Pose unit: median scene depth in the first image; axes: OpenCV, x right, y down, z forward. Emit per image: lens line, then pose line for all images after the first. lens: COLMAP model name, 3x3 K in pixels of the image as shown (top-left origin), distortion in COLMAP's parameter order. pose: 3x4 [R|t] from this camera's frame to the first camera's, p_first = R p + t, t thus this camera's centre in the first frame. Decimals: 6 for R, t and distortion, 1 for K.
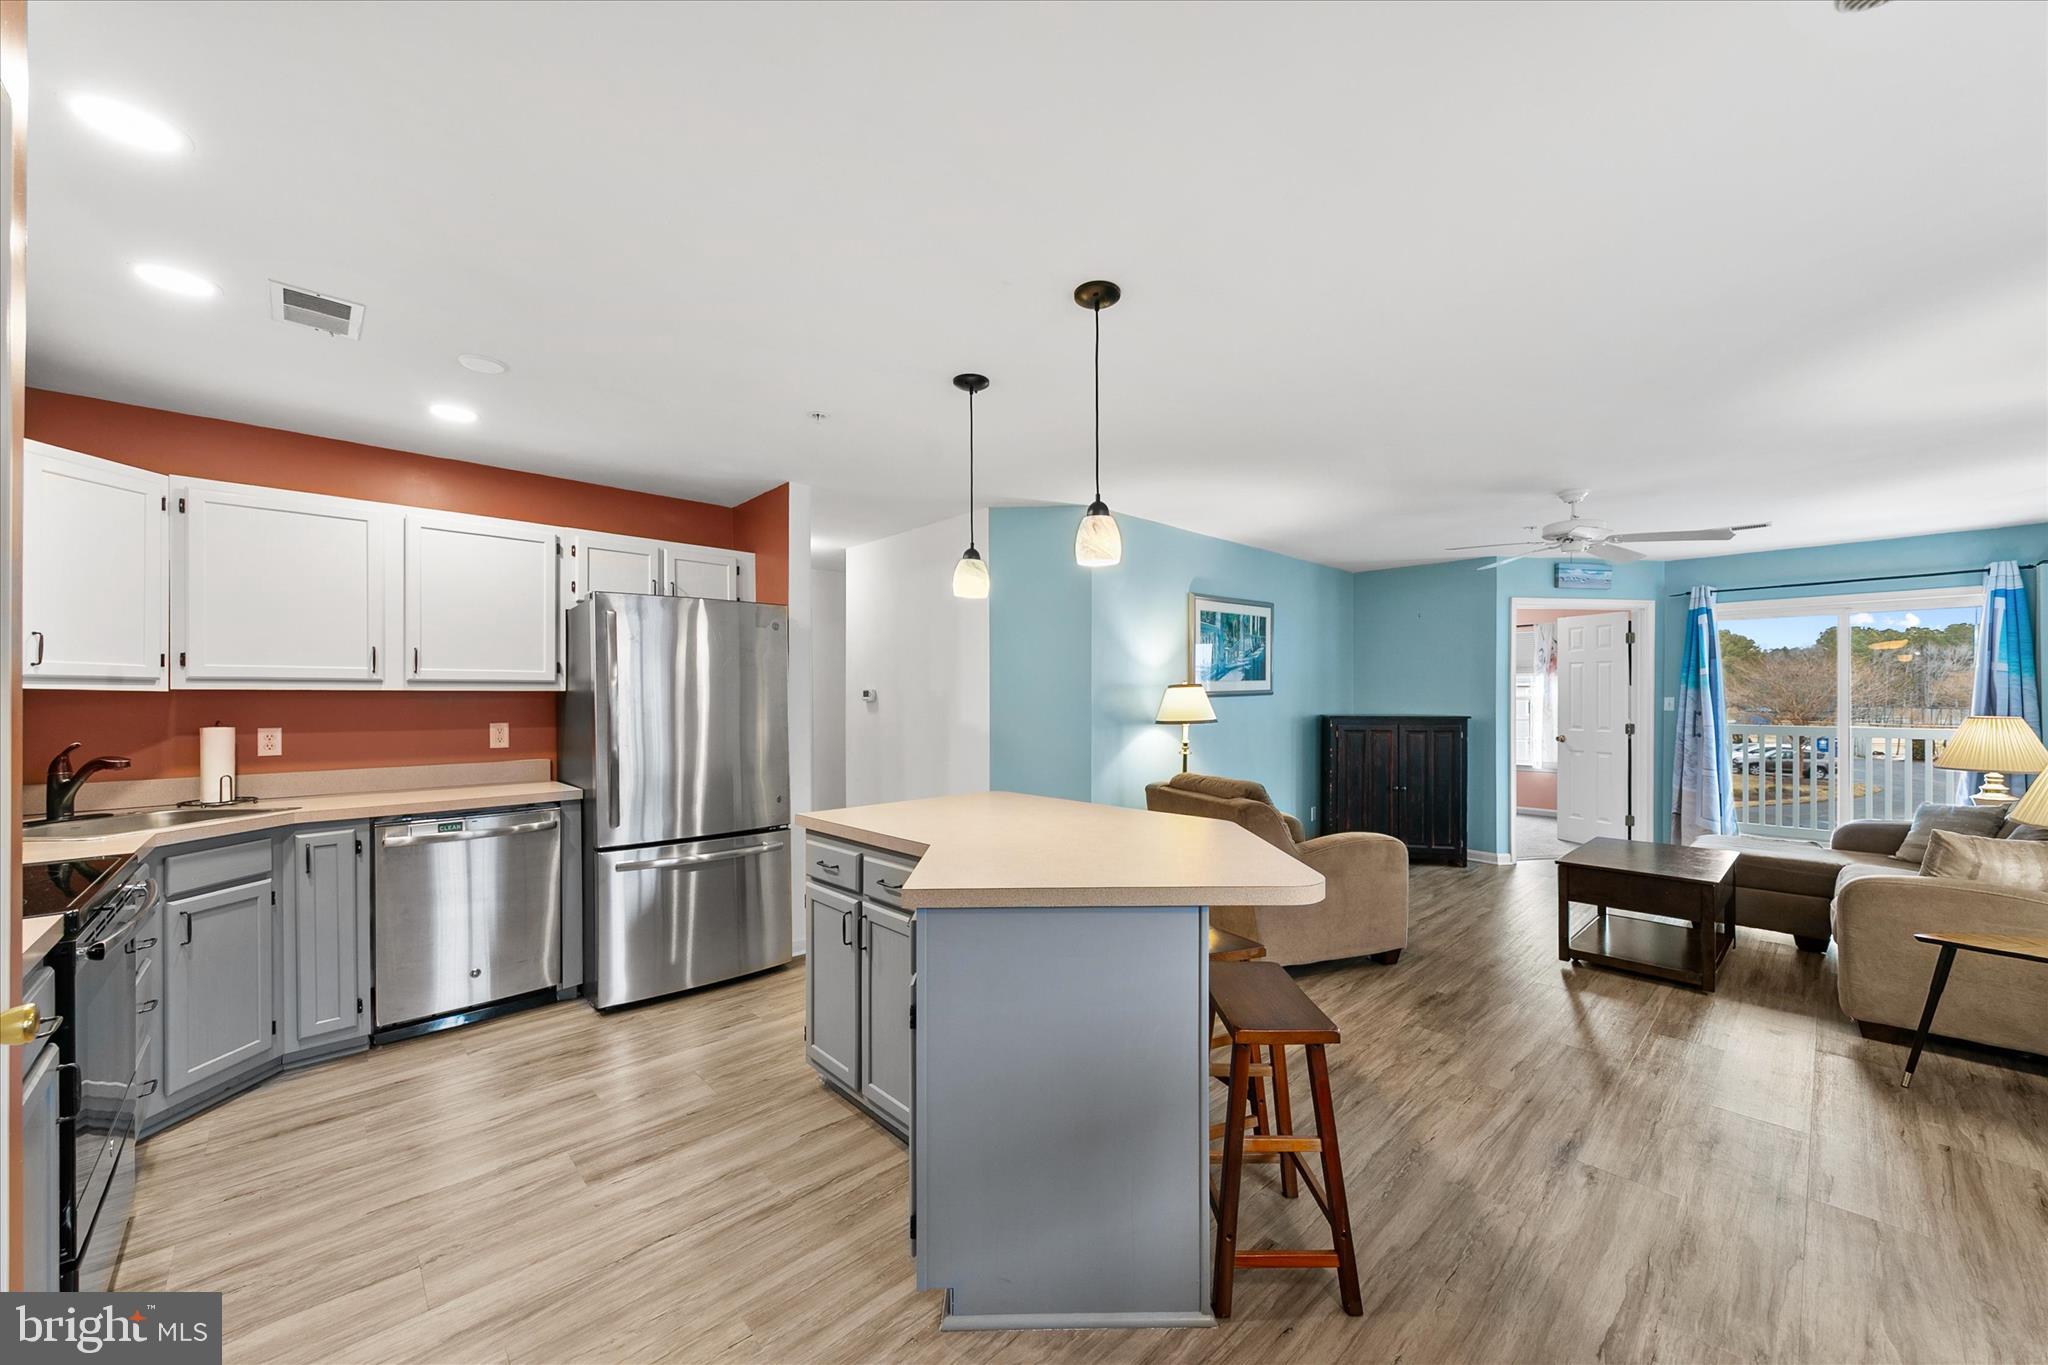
lens RADIAL K [[764.8, 0, 1008.5], [0, 764.8, 702.3], [0, 0, 1]] dist [0.006151, 0.000057]
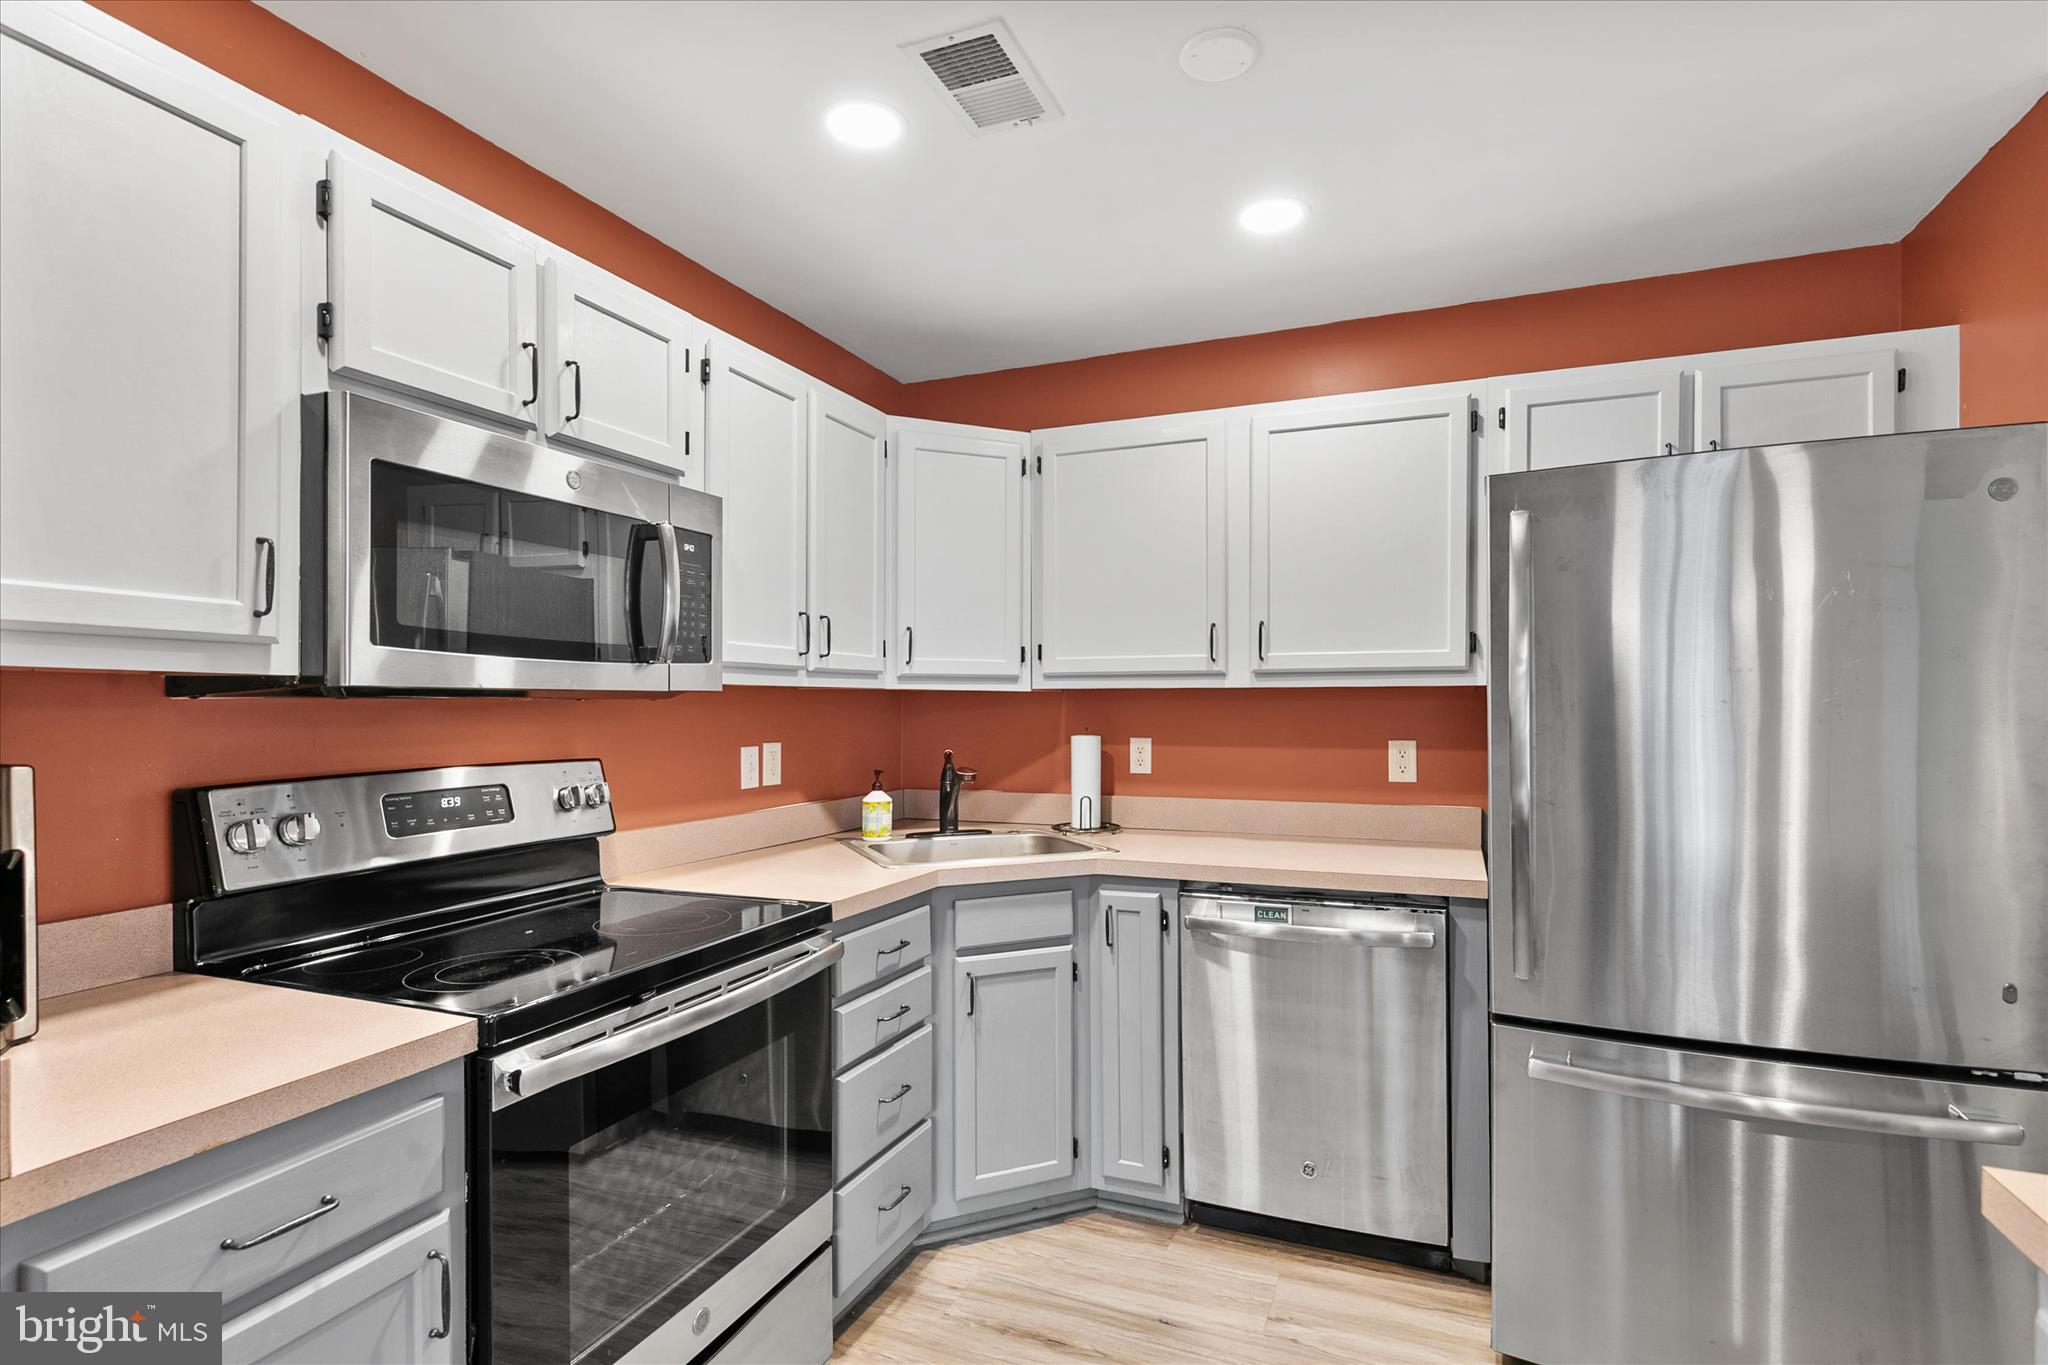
lens RADIAL K [[984.9, 0, 1062.8], [0, 984.9, 706.5], [0, 0, 1]] dist [0.007620, 0.000112]
pose [[0.434332, 0.004917, -0.900739, -0.085416], [-0.004676, 0.999984, 0.003204, -0.001023], [0.900741, 0.002821, 0.434348, 0.424364]]
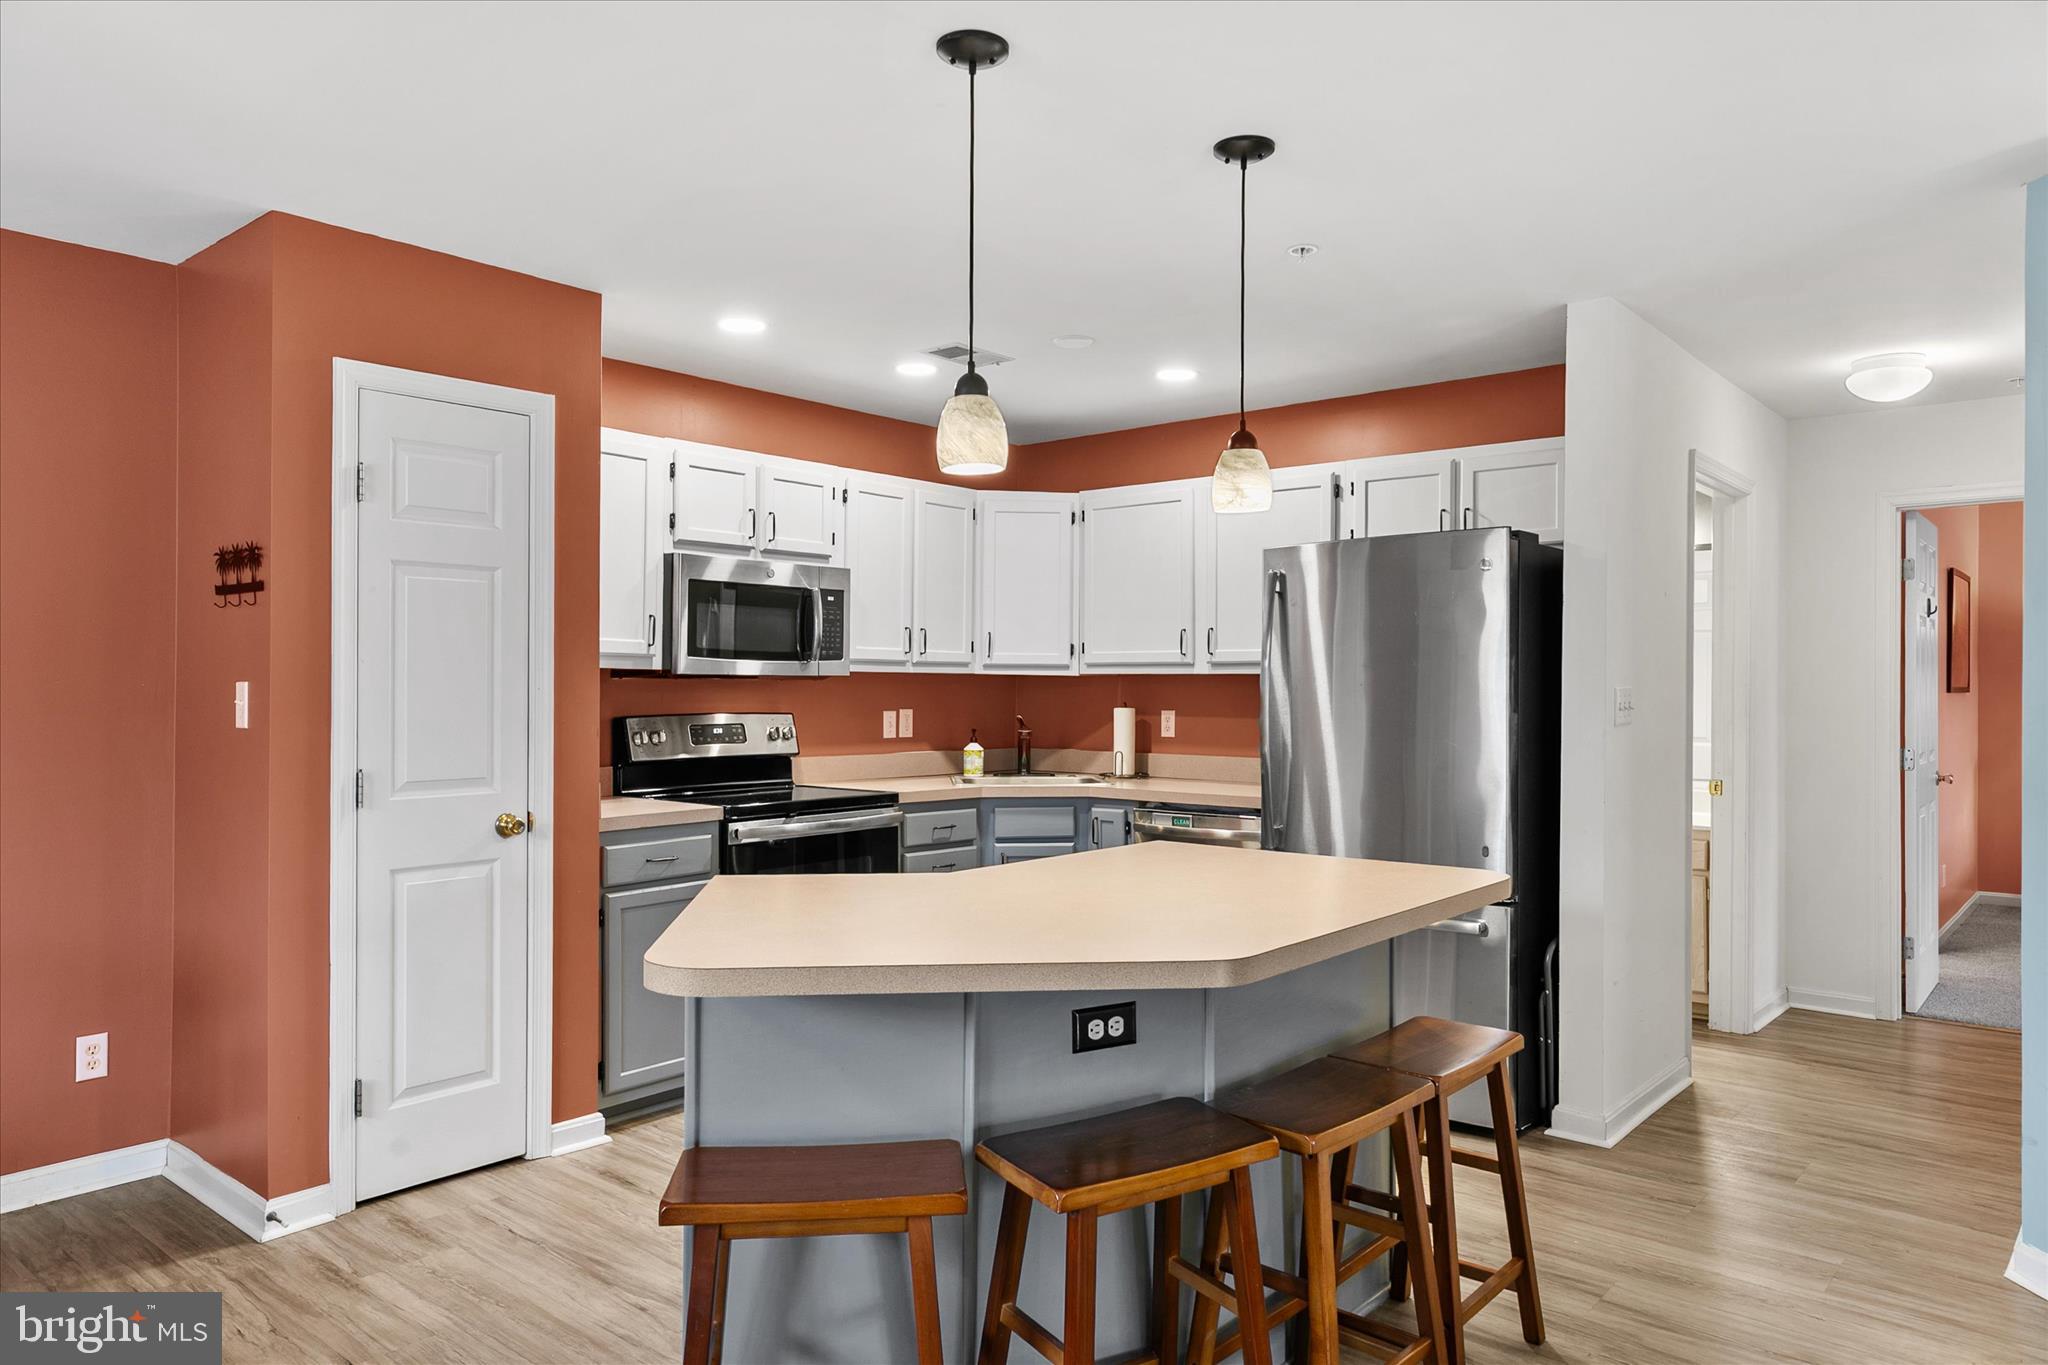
lens RADIAL K [[1342.2, 0, 1047.8], [0, 1342.2, 690.6], [0, 0, 1]] dist [0.000418, 0.001588]
pose [[0.118610, 0.006448, -0.992920, 0.703455], [-0.011217, 0.999924, 0.005154, -0.001081], [0.992878, 0.010527, 0.118673, 0.530345]]
